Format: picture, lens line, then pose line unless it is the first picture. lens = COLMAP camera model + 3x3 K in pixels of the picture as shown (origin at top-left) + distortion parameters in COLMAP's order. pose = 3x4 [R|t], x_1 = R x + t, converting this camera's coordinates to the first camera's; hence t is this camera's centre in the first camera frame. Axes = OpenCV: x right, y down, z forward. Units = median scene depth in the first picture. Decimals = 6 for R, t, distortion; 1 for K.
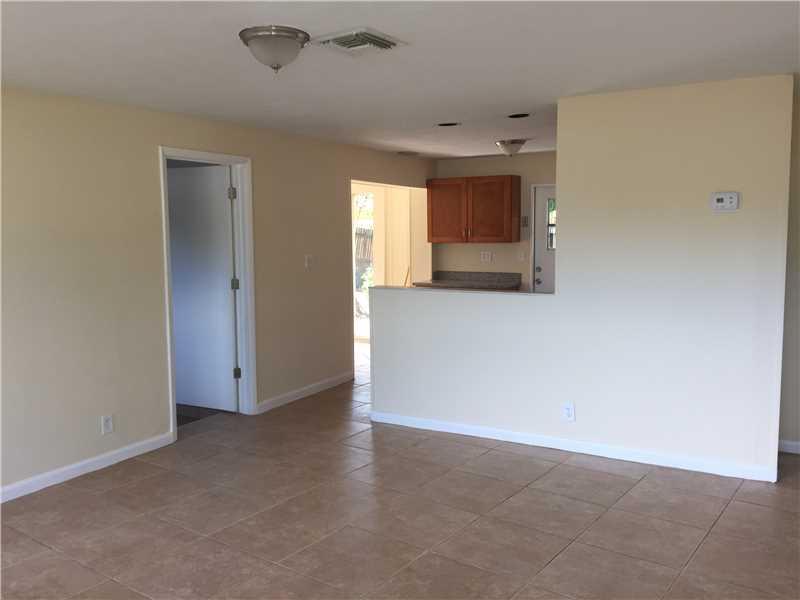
lens RADIAL K [[694.5, 0, 400.0], [0, 694.5, 300.0], [0, 0, 1]] dist [0.077647, -0.119420]
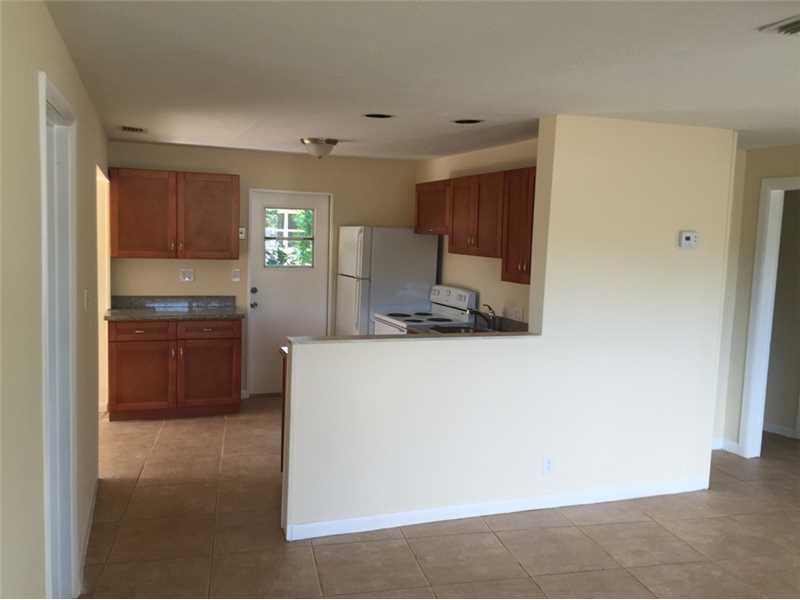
lens RADIAL K [[694.5, 0, 400.0], [0, 694.5, 300.0], [0, 0, 1]] dist [0.077647, -0.119420]
pose [[0.639848, -0.047736, 0.767017, -0.507385], [0.040373, 0.998779, 0.028480, -0.076588], [-0.767440, 0.012744, 0.640994, 0.517836]]
